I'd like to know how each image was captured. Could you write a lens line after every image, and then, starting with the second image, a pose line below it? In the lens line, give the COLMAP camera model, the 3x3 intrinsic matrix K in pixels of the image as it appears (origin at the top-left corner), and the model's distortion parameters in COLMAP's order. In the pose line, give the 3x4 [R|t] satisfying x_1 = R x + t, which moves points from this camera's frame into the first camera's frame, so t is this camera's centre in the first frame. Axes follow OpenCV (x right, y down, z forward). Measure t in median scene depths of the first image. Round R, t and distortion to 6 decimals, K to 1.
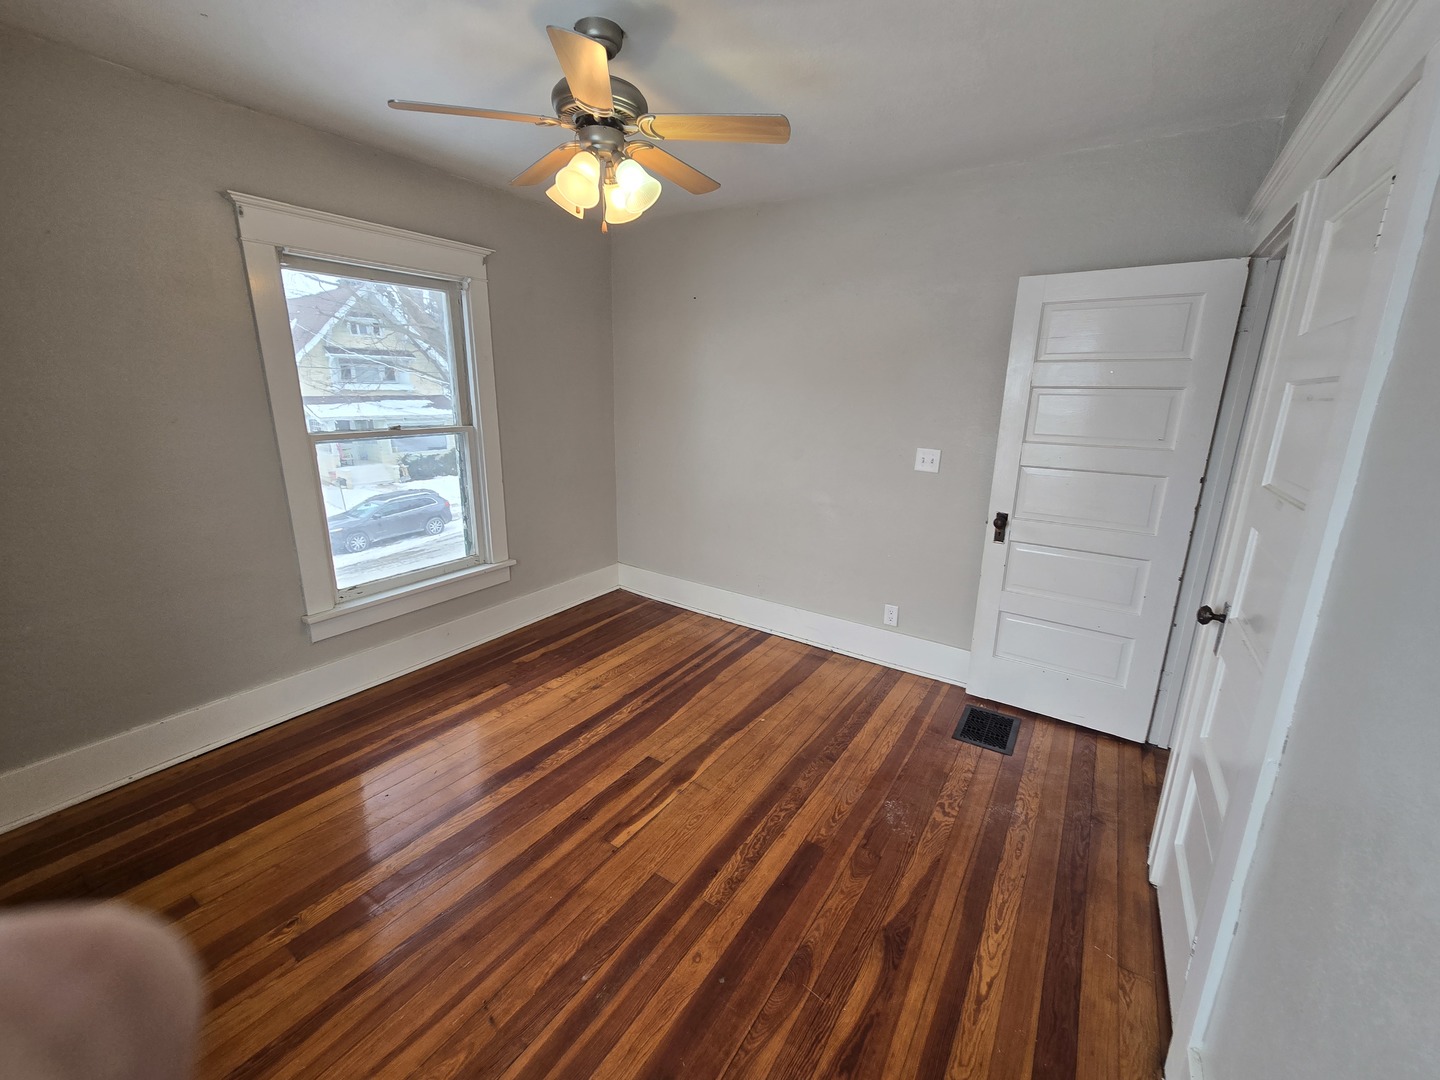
lens RADIAL K [[589.1, 0, 721.5], [0, 589.1, 532.6], [0, 0, 1]] dist [0.003888, -0.000005]
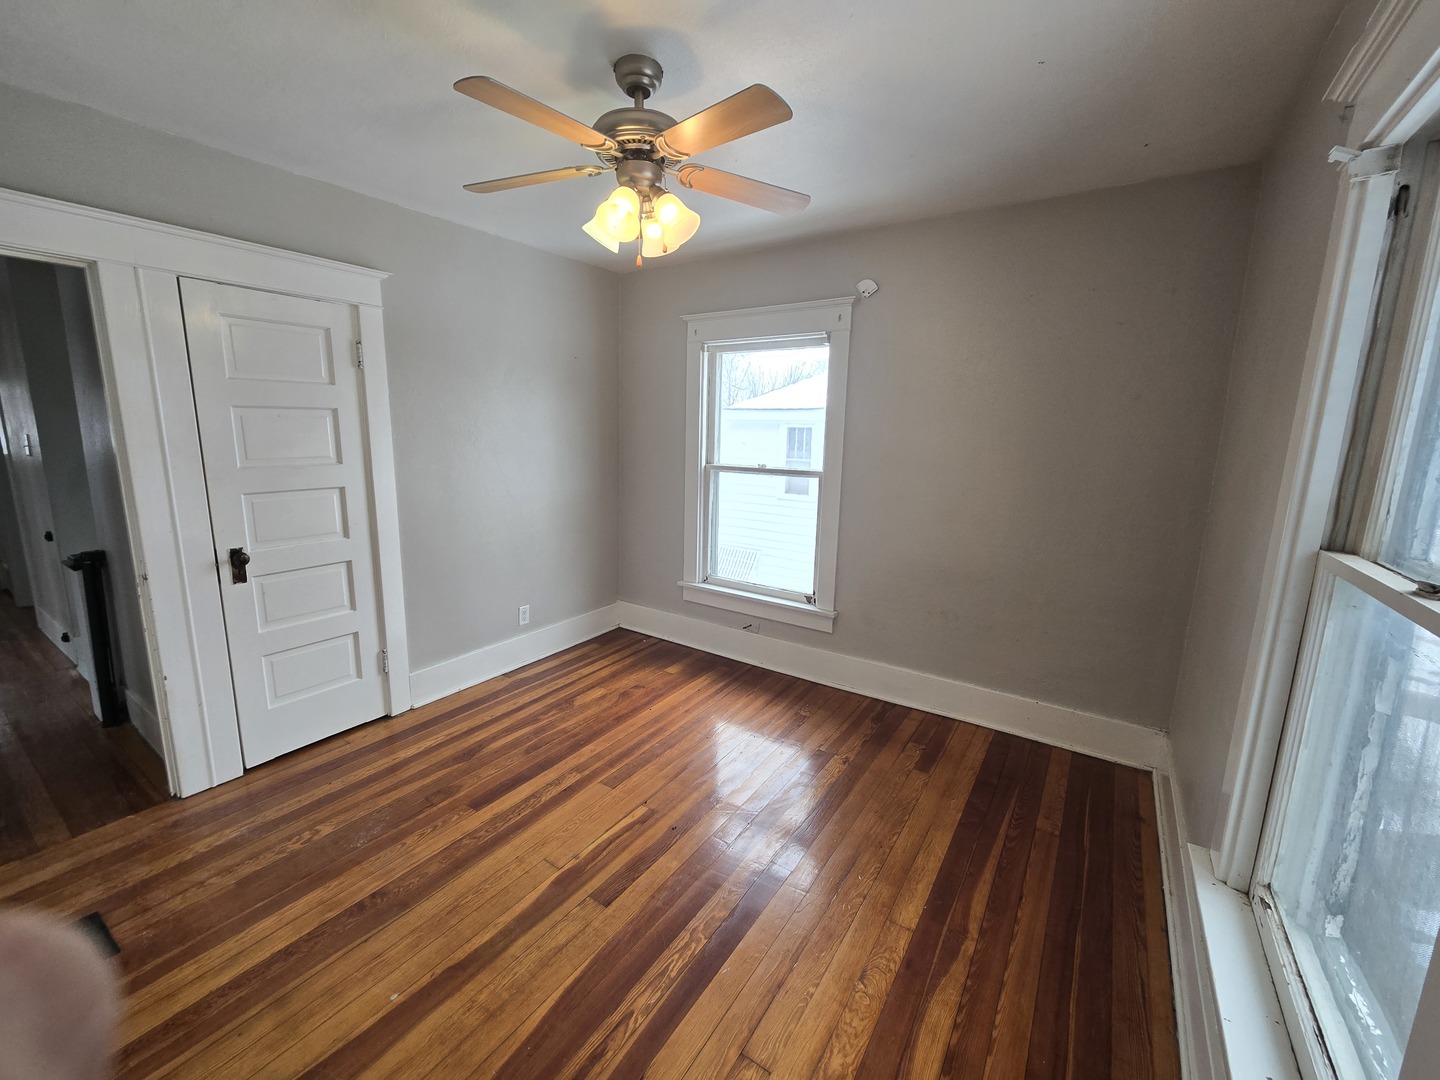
lens RADIAL K [[589.1, 0, 716.1], [0, 589.1, 541.7], [0, 0, 1]] dist [0.003888, -0.000005]
pose [[-0.999290, -0.036562, 0.009132, -0.299210], [-0.029212, 0.904614, 0.425229, -0.430190], [-0.023808, 0.424660, -0.905040, 1.747746]]
